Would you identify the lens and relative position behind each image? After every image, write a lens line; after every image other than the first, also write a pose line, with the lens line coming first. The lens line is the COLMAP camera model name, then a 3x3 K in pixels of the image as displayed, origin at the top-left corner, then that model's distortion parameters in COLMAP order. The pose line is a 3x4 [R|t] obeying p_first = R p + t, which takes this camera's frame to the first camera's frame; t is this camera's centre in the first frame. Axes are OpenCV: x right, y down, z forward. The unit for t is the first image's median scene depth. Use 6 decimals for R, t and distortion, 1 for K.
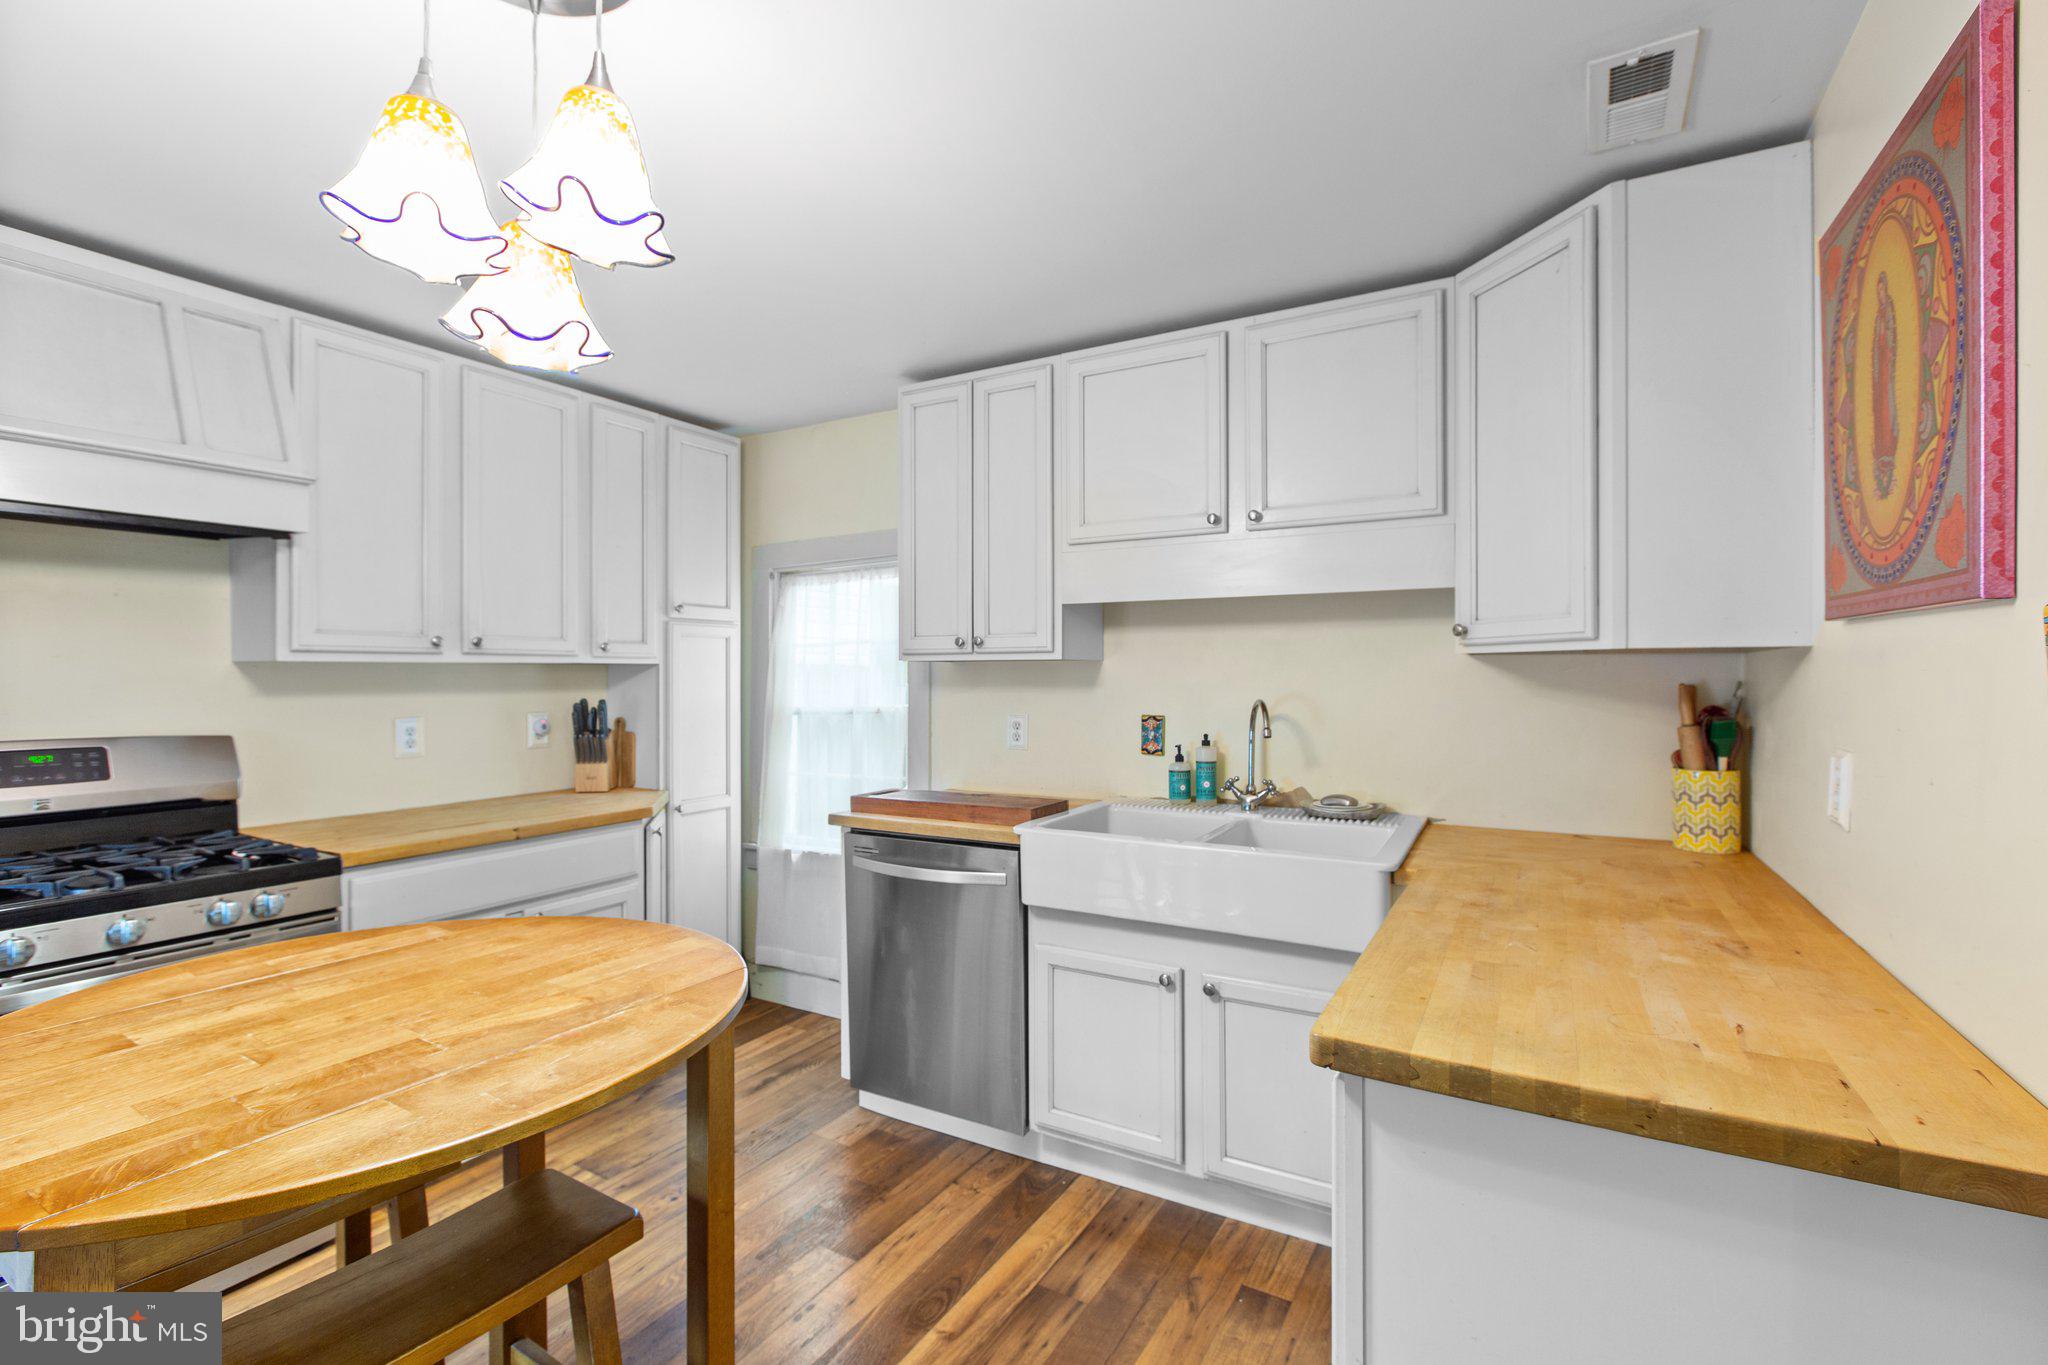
lens RADIAL K [[921.1, 0, 990.3], [0, 921.1, 665.5], [0, 0, 1]] dist [-0.001055, -0.000333]
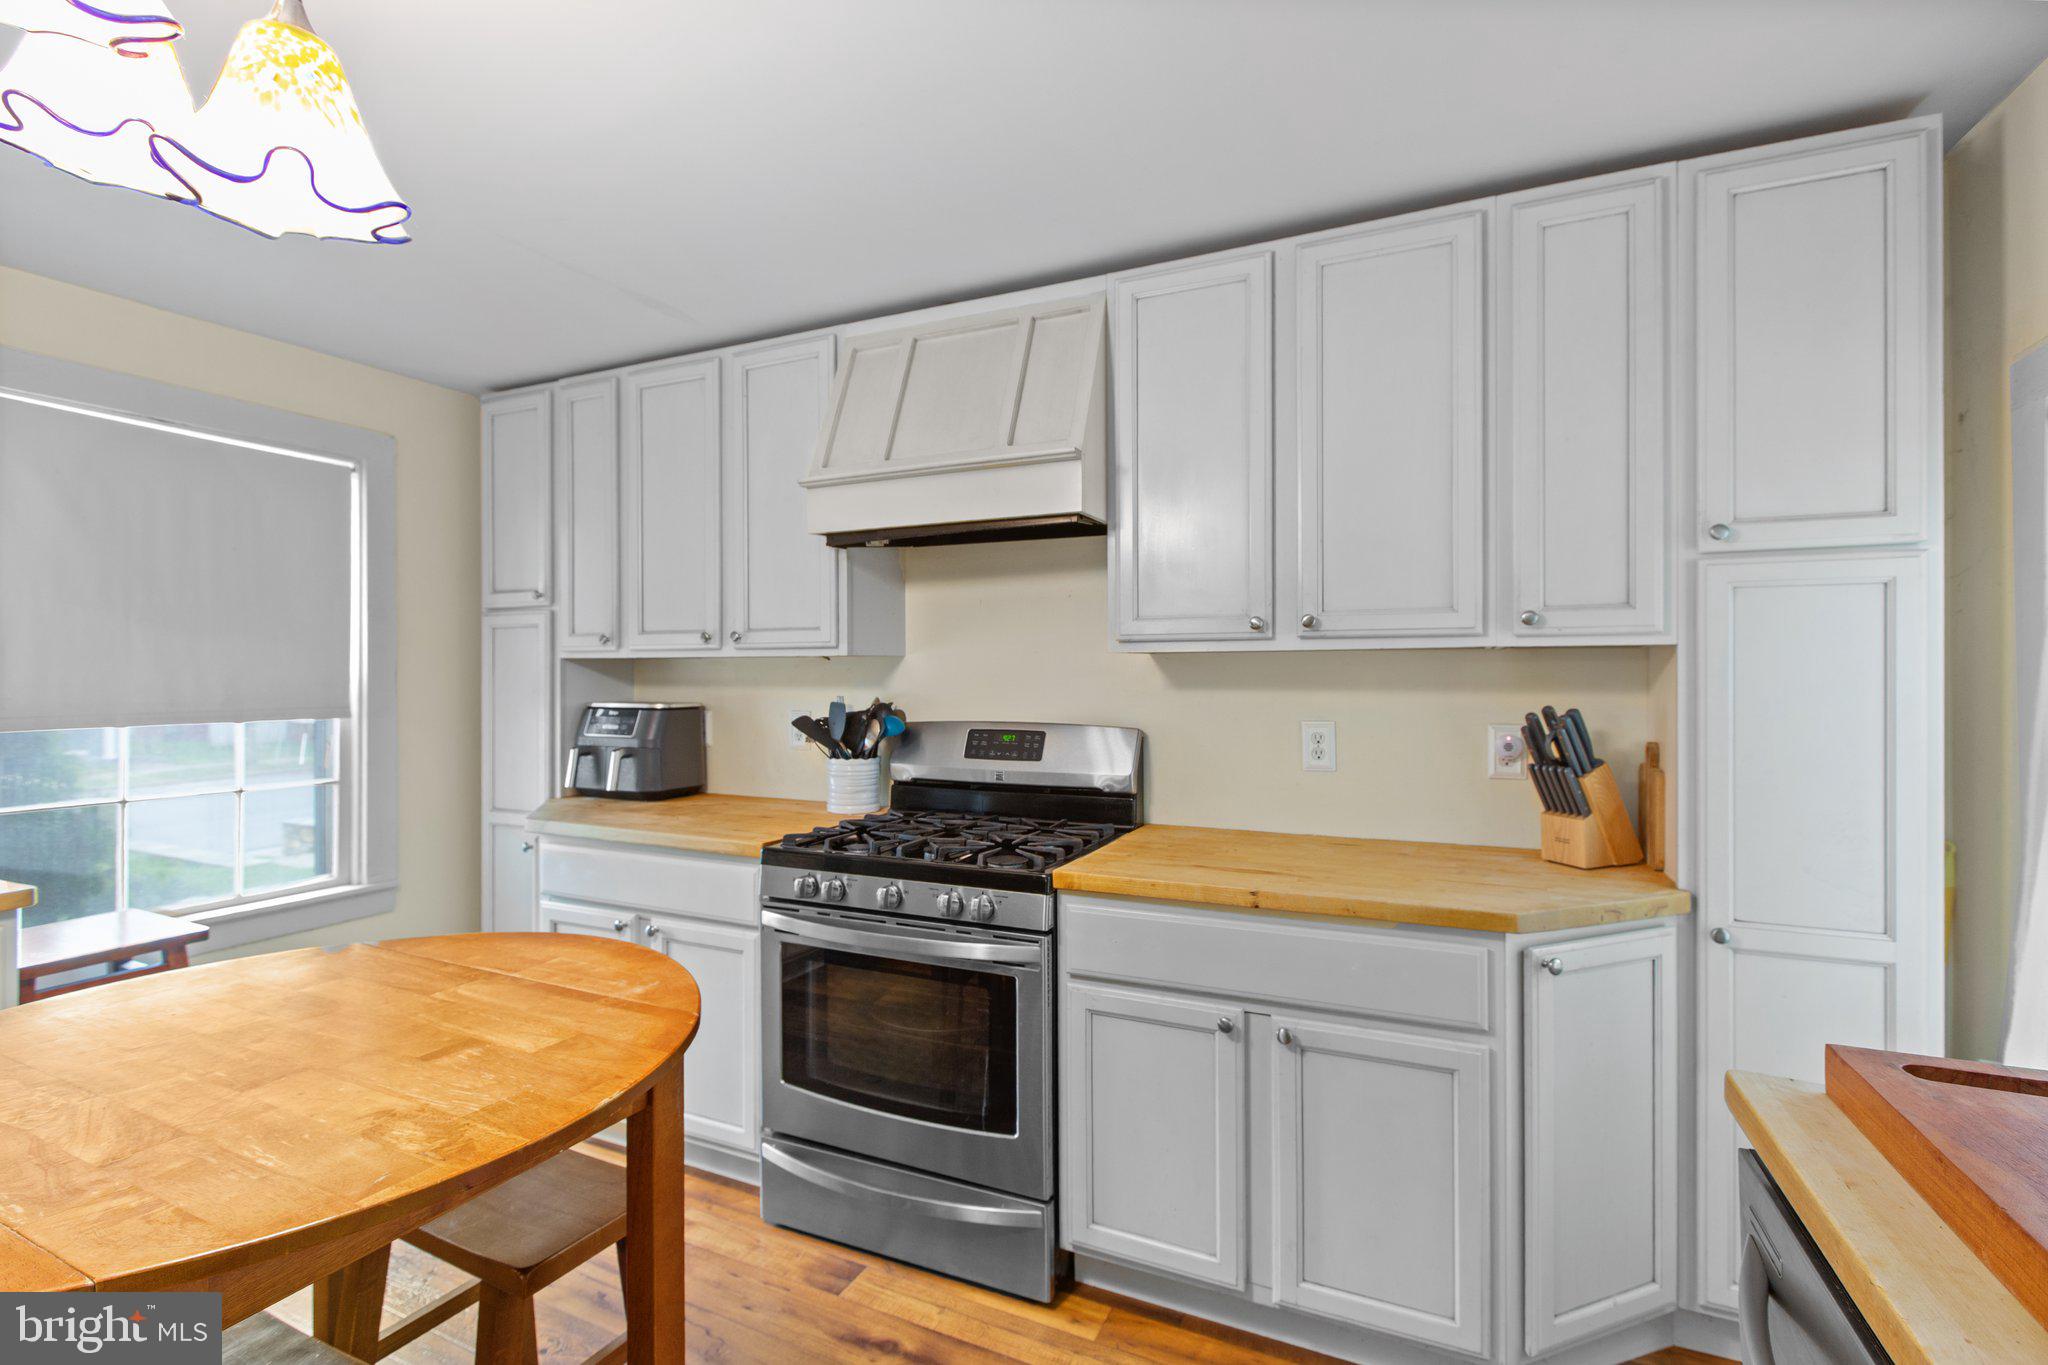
lens RADIAL K [[921.1, 0, 990.3], [0, 921.1, 665.5], [0, 0, 1]] dist [-0.001055, -0.000333]
pose [[0.122412, -0.001999, -0.992477, 0.109234], [0.014151, 0.999900, -0.000269, 0.004842], [0.992379, -0.014012, 0.122428, 0.567289]]
